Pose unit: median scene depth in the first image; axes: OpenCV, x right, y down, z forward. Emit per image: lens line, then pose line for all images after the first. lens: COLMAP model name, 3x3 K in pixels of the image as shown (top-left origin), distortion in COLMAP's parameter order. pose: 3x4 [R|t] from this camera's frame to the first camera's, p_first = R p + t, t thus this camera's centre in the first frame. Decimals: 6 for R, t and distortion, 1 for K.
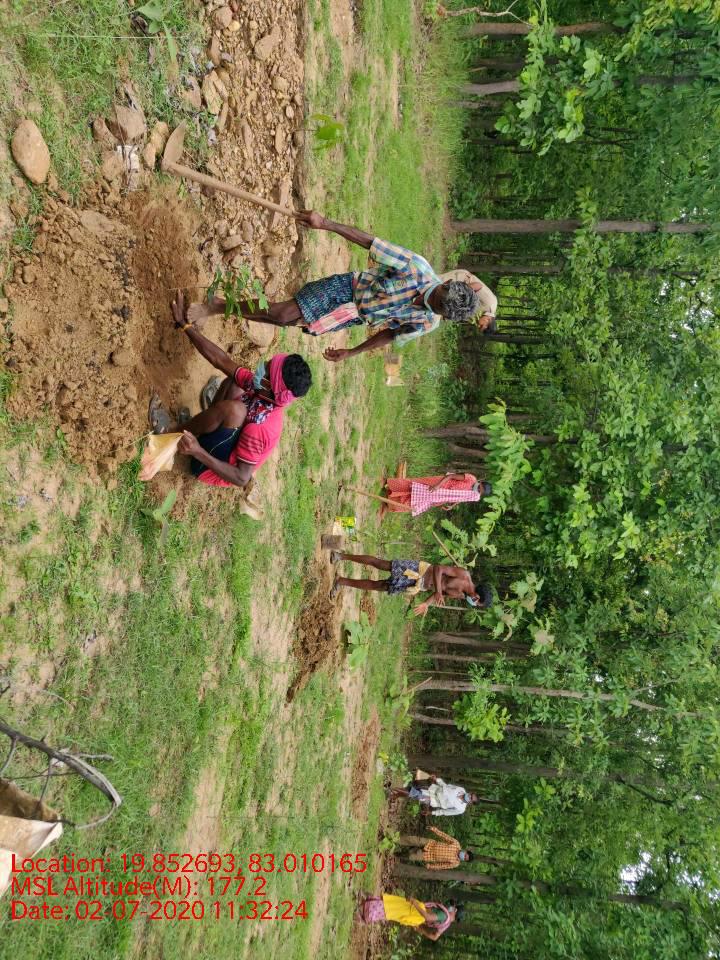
lens RADIAL K [[765.0, 0, 360.0], [0, 765.0, 480.0], [0, 0, 1]] dist [0.007205, 0.014421]
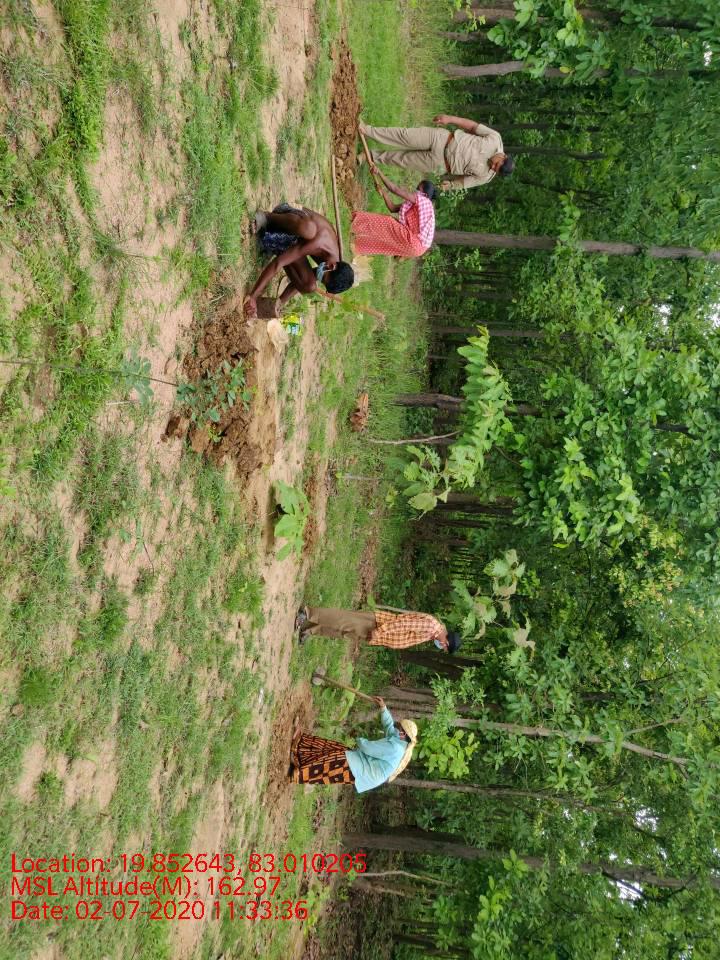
lens RADIAL K [[765.0, 0, 360.0], [0, 765.0, 480.0], [0, 0, 1]] dist [0.007205, 0.014421]
pose [[0.996308, 0.070652, 0.048781, 0.016020], [-0.059976, 0.979288, -0.193383, 0.213066], [-0.061434, 0.189743, 0.979910, 0.184738]]
